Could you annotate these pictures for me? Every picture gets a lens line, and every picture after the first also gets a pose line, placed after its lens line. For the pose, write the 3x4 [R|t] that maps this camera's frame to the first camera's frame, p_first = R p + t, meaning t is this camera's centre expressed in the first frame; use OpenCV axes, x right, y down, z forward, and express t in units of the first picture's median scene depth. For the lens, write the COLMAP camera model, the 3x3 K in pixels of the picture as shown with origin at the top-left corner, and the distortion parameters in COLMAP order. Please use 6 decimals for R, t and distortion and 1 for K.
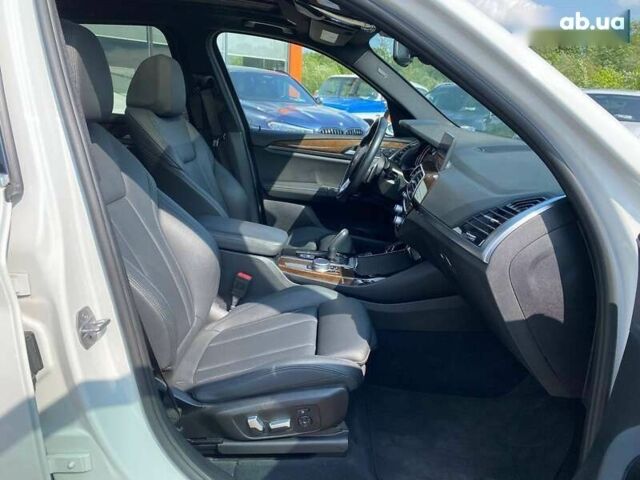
lens RADIAL K [[489.7, 0, 320.0], [0, 489.7, 240.0], [0, 0, 1]] dist [0.014423, -0.003129]
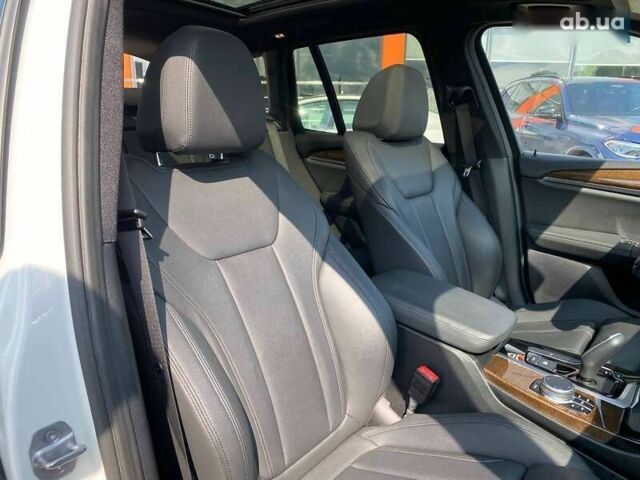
lens RADIAL K [[477.5, 0, 316.0], [0, 477.5, 248.5], [0, 0, 1]] dist [0.021138, -0.005233]
pose [[0.787013, 0.113718, -0.606365, 0.075016], [-0.125809, 0.991794, 0.022711, -0.066190], [0.603972, 0.058412, 0.794862, 0.263212]]
